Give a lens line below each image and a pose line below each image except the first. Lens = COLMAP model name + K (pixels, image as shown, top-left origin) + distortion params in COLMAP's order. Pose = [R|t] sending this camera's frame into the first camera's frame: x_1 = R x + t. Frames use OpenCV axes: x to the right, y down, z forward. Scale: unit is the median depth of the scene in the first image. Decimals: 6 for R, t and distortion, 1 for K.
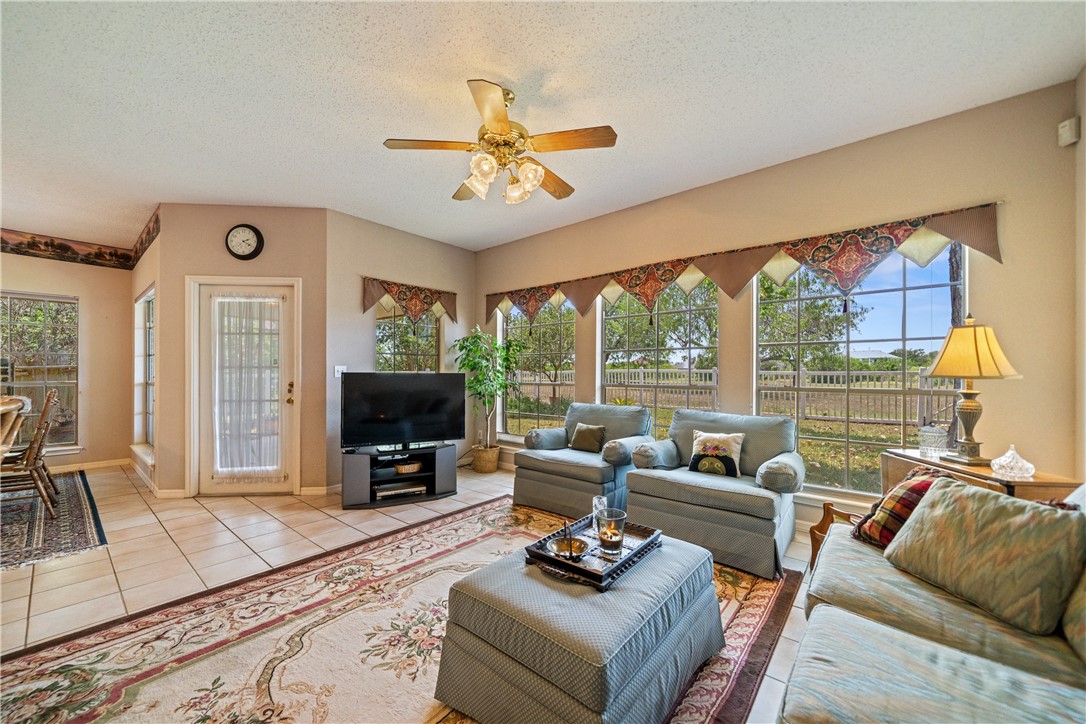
lens RADIAL K [[409.3, 0, 540.4], [0, 409.3, 373.4], [0, 0, 1]] dist [-0.000862, -0.000143]
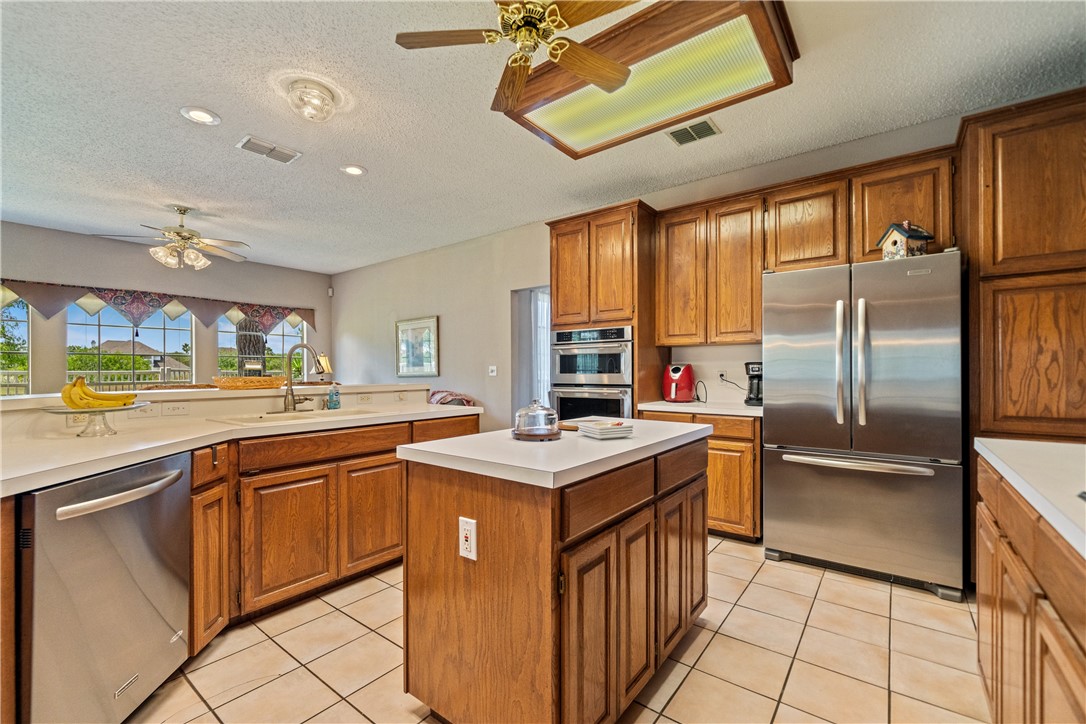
lens RADIAL K [[453.6, 0, 544.9], [0, 453.6, 375.4], [0, 0, 1]] dist [-0.000770, -0.000028]
pose [[-0.044623, -0.010907, 0.998944, -1.646900], [0.003863, 0.999931, 0.011090, -0.003041], [-0.998996, 0.004354, -0.044577, -0.335428]]
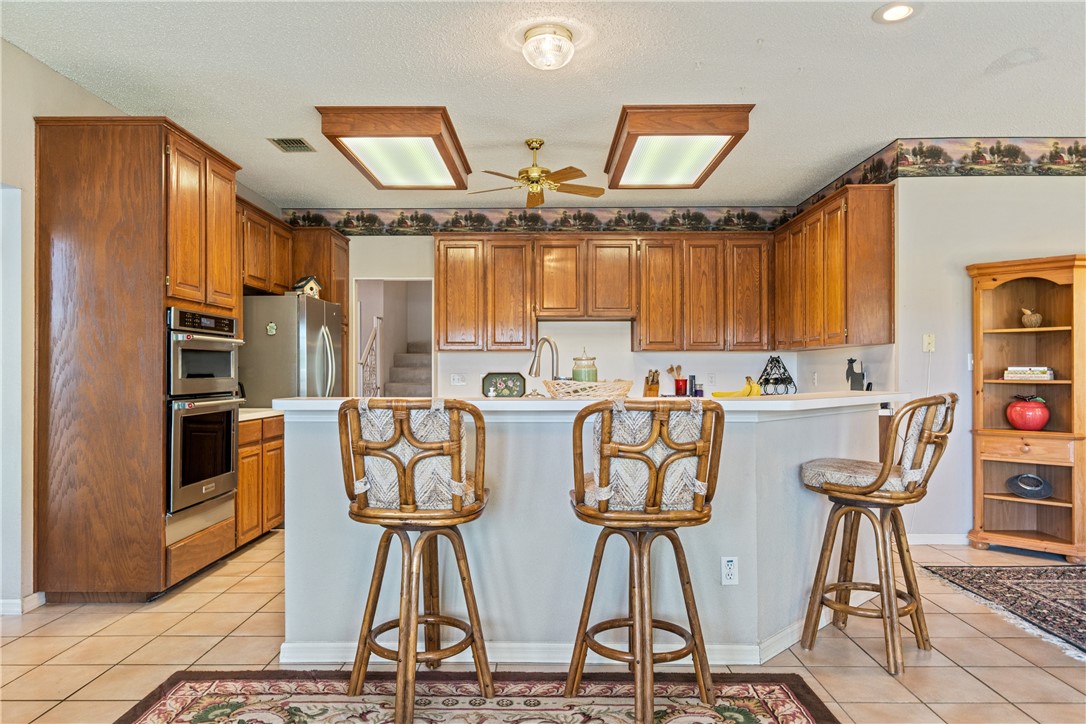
lens RADIAL K [[706.0, 0, 541.9], [0, 706.0, 368.2], [0, 0, 1]] dist [0.003262, 0.000716]
pose [[-0.769963, -0.002664, -0.638084, 0.003235], [0.000515, 0.999988, -0.004797, -0.005315], [0.638089, -0.004022, -0.769952, 0.962875]]
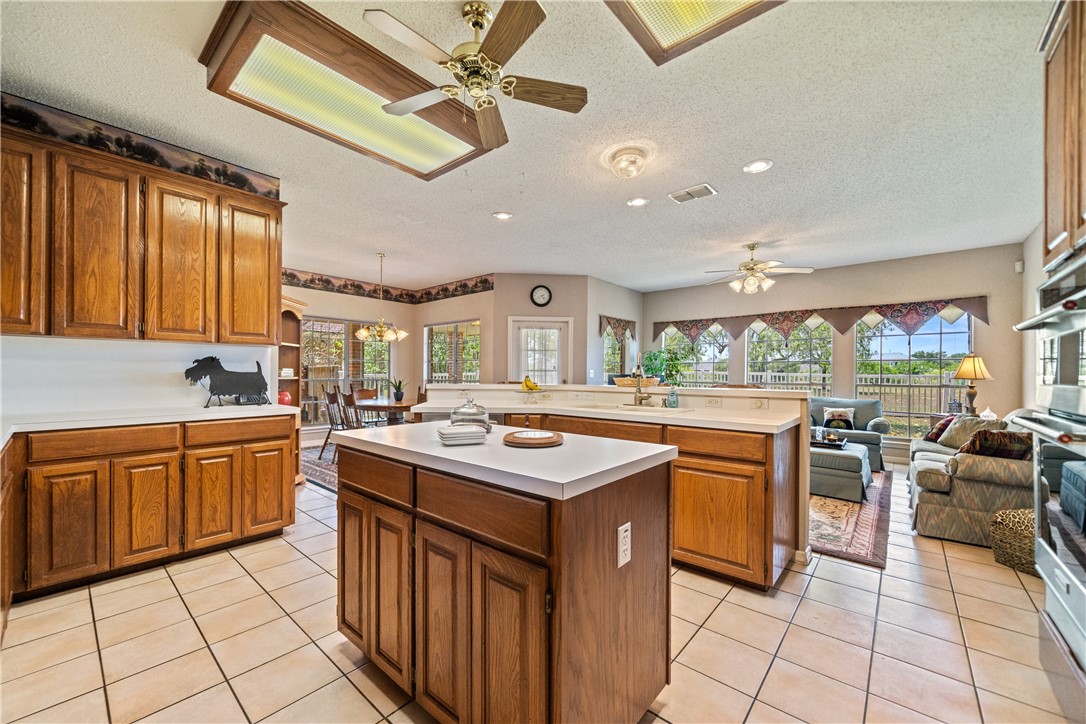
lens RADIAL K [[420.1, 0, 541.1], [0, 420.1, 374.8], [0, 0, 1]] dist [-0.001574, -0.000203]
pose [[0.999873, 0.006683, -0.014436, -0.936177], [-0.006662, 0.999977, 0.001491, -0.000622], [0.014446, -0.001395, 0.999895, -0.975501]]
